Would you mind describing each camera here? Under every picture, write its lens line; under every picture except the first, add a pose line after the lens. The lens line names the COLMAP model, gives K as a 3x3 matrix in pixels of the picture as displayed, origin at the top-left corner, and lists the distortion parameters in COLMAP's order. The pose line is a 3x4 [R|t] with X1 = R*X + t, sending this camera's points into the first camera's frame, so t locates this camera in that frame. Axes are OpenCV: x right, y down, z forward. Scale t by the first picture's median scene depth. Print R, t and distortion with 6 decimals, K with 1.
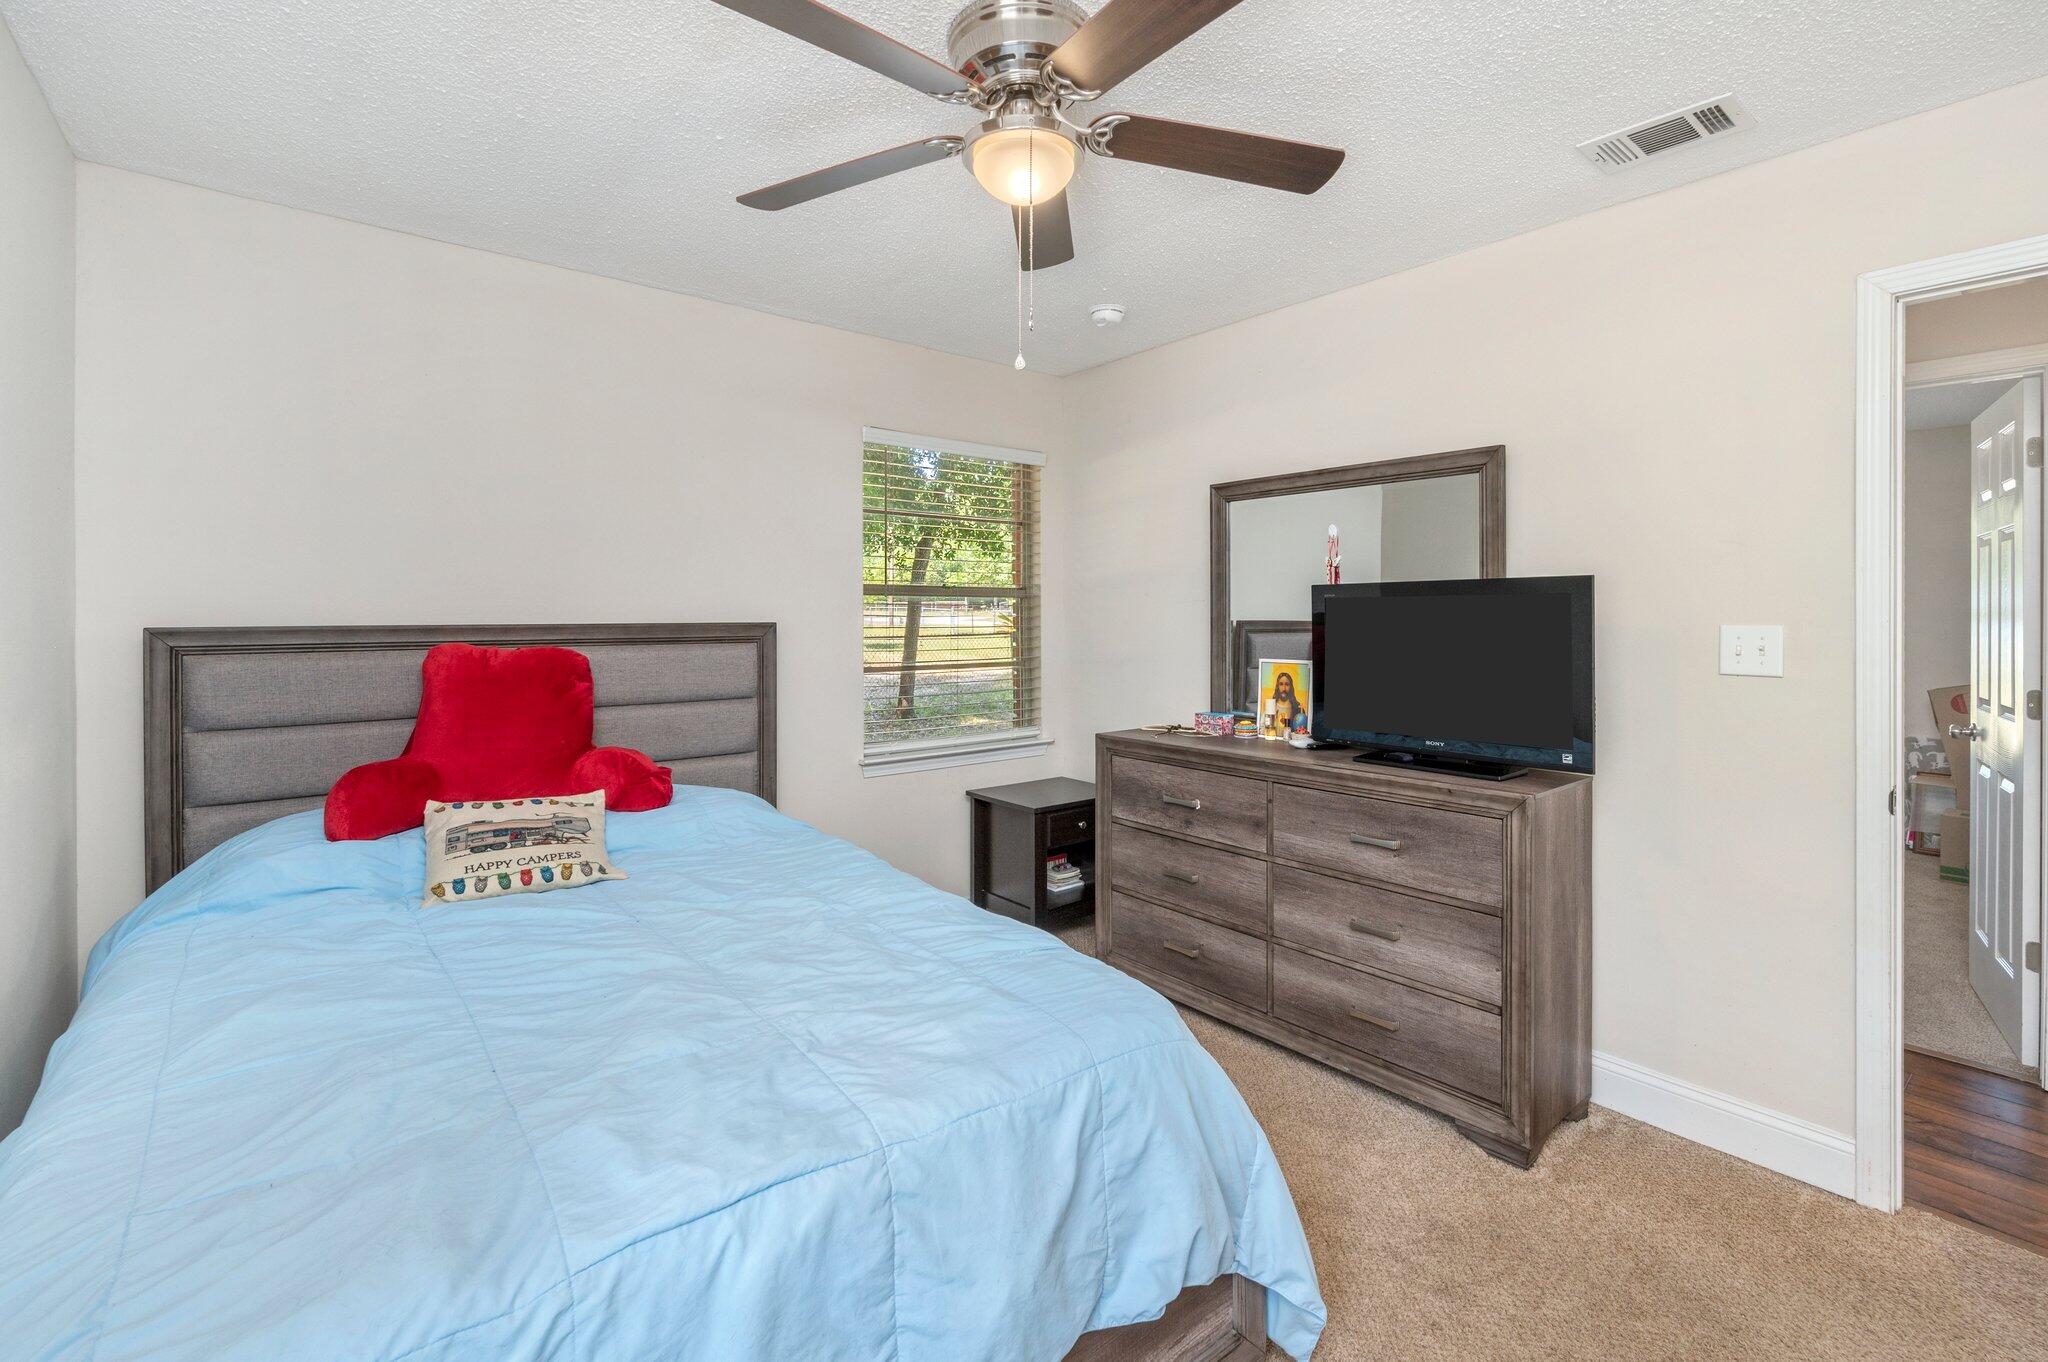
lens RADIAL K [[889.8, 0, 1041.1], [0, 889.8, 618.2], [0, 0, 1]] dist [-0.001367, -0.000076]
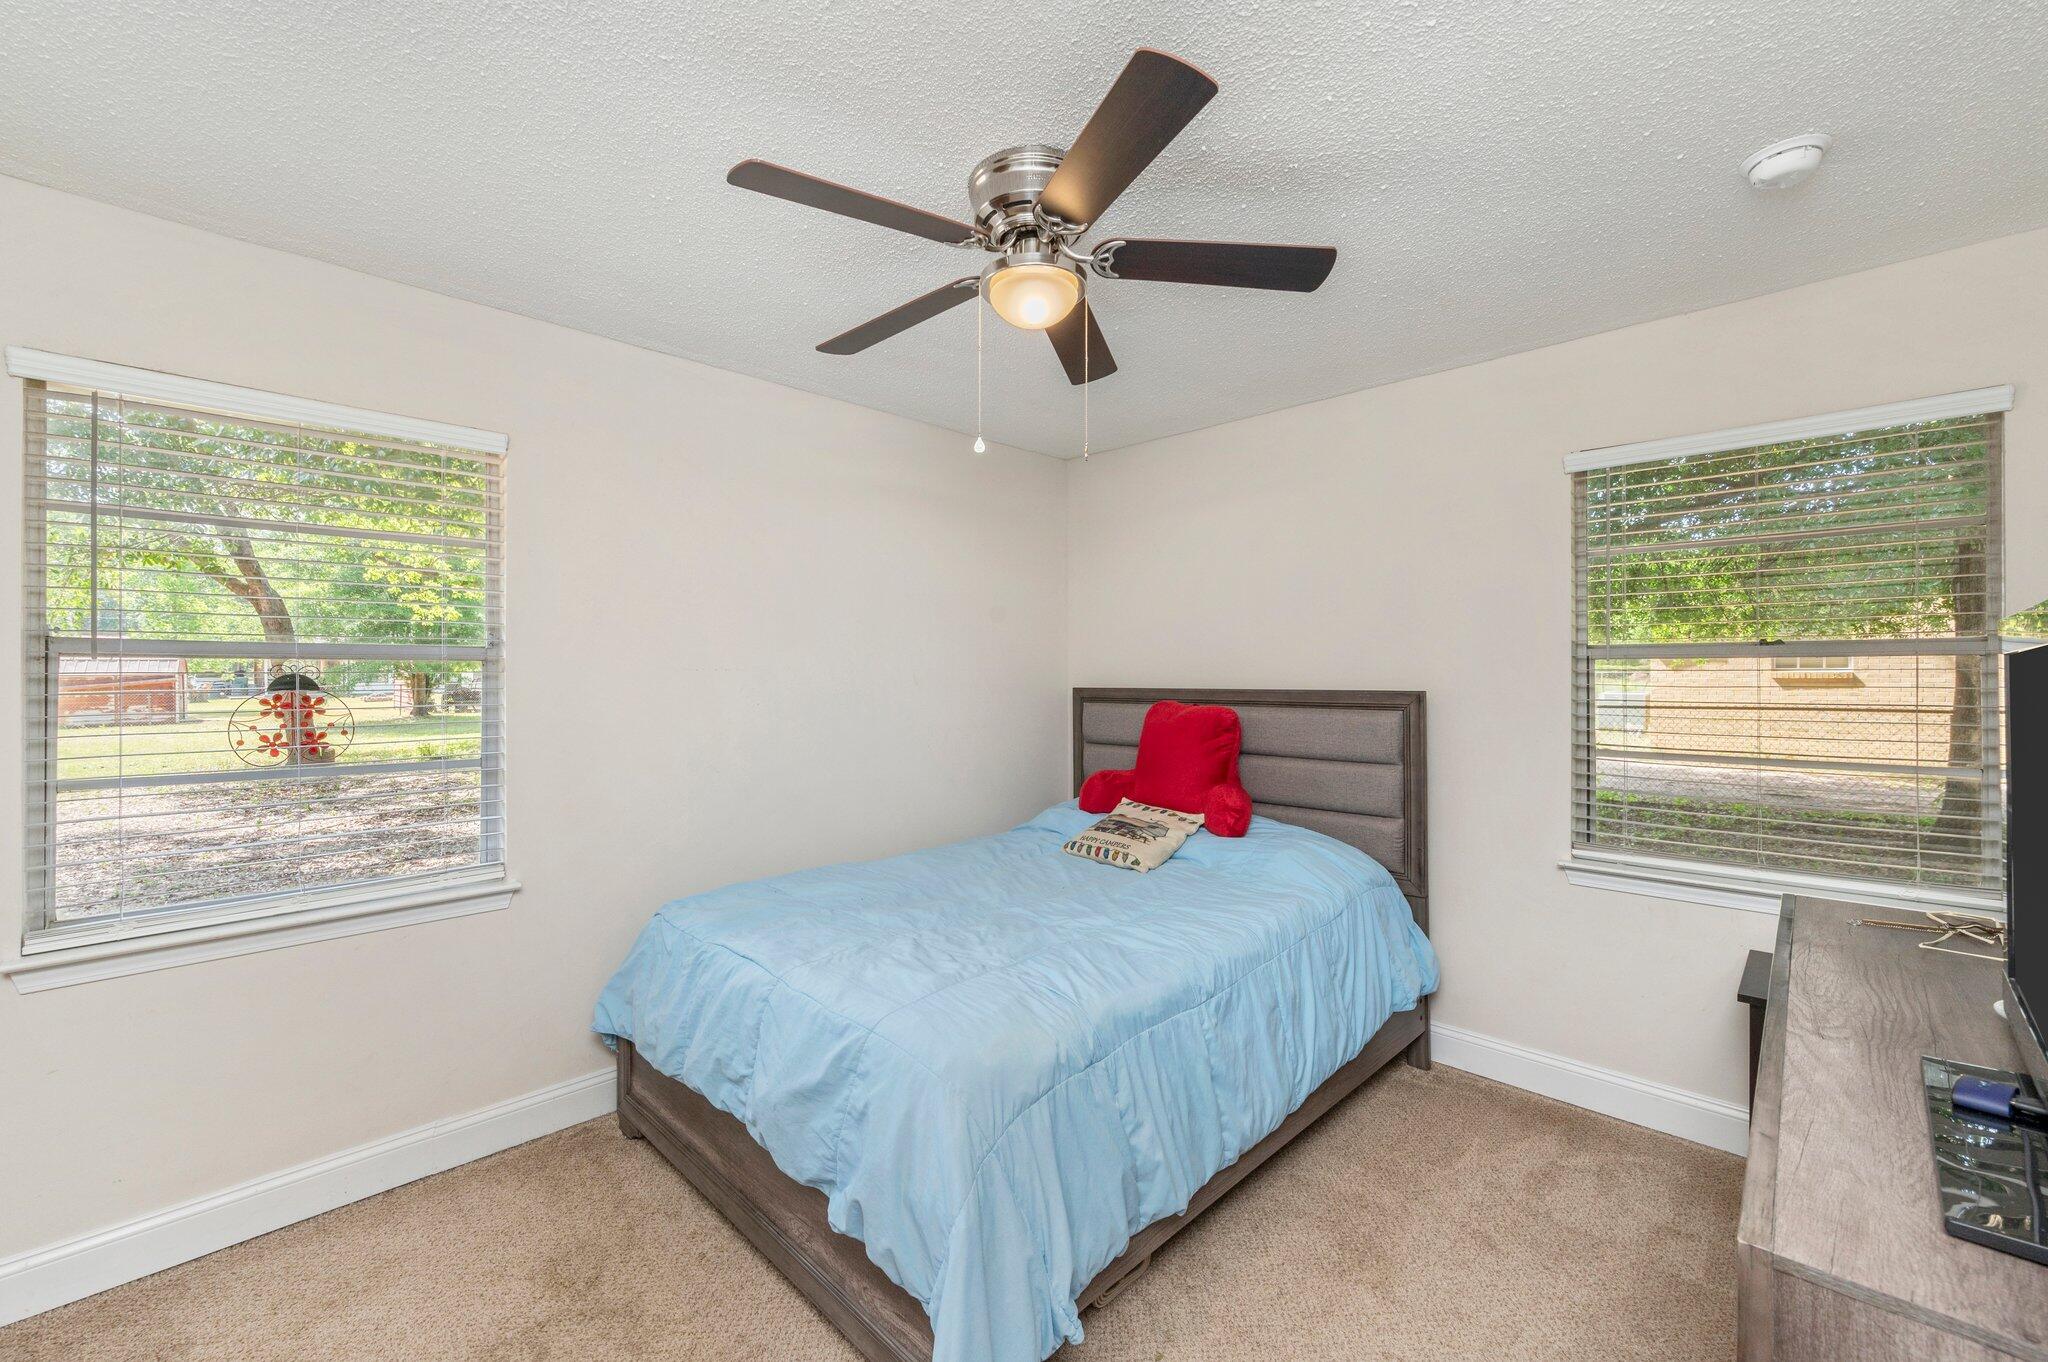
lens RADIAL K [[835.3, 0, 1027.5], [0, 835.3, 675.9], [0, 0, 1]] dist [-0.005001, -0.000720]
pose [[0.128947, 0.001773, -0.991650, 0.617729], [-0.004036, 0.999991, 0.001263, -0.012518], [0.991643, 0.003840, 0.128953, 0.498648]]
